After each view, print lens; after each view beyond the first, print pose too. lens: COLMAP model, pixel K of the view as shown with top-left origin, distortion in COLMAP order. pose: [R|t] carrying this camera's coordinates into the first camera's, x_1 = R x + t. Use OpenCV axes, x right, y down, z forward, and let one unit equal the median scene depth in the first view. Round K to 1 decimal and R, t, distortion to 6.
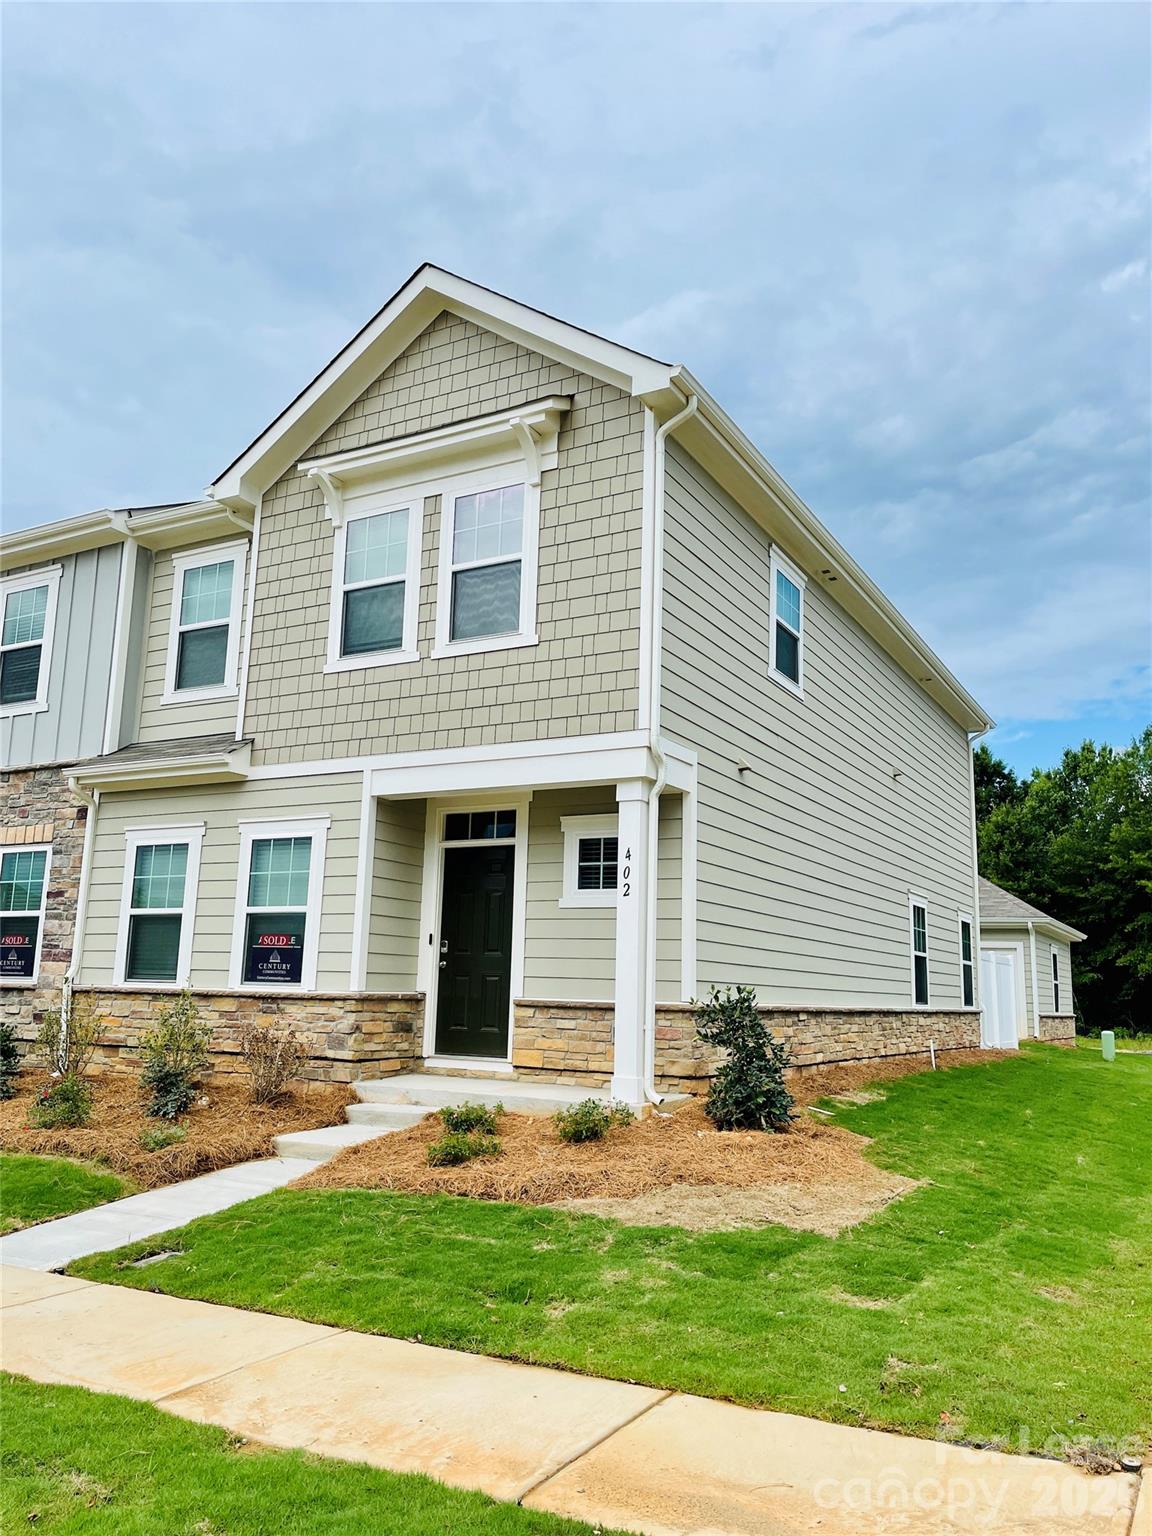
lens RADIAL K [[1162.0, 0, 586.3], [0, 1162.0, 773.3], [0, 0, 1]] dist [0.092231, -0.116981]
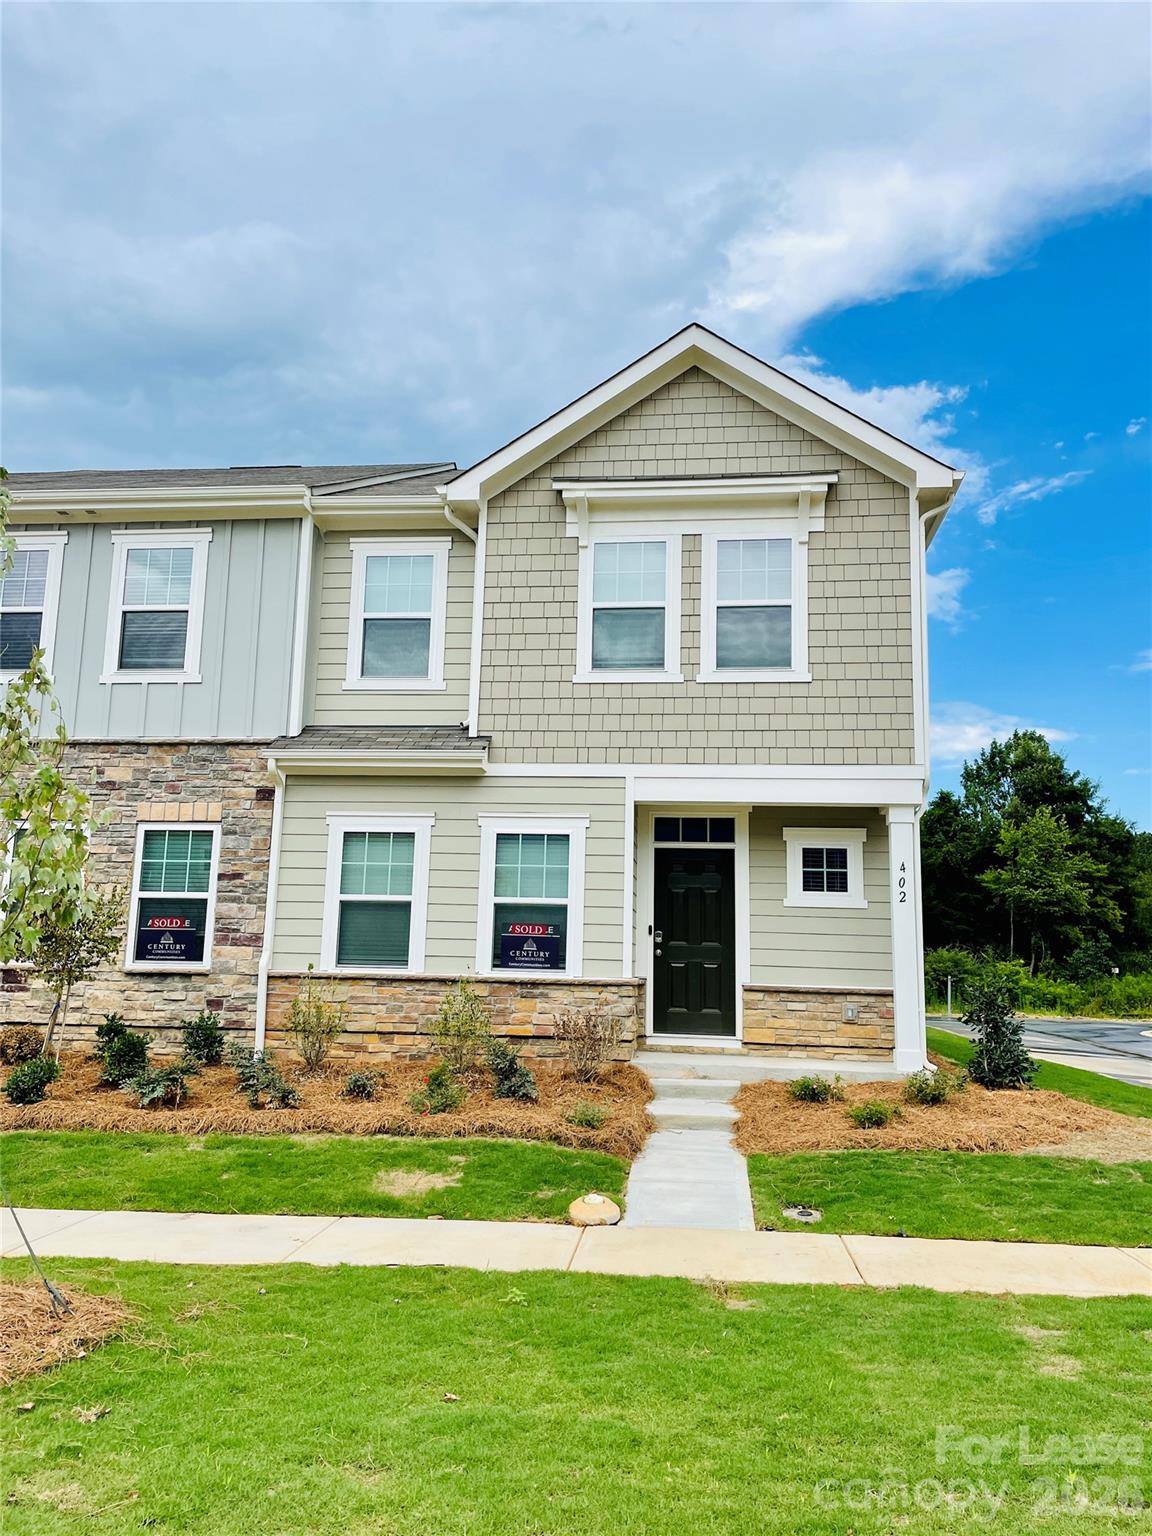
lens RADIAL K [[1162.0, 0, 591.2], [0, 1162.0, 761.2], [0, 0, 1]] dist [0.092231, -0.116981]
pose [[0.922910, 0.063828, 0.379687, -0.620950], [-0.070971, 0.997467, 0.004830, -0.019676], [-0.378417, -0.031404, 0.925102, -0.000072]]
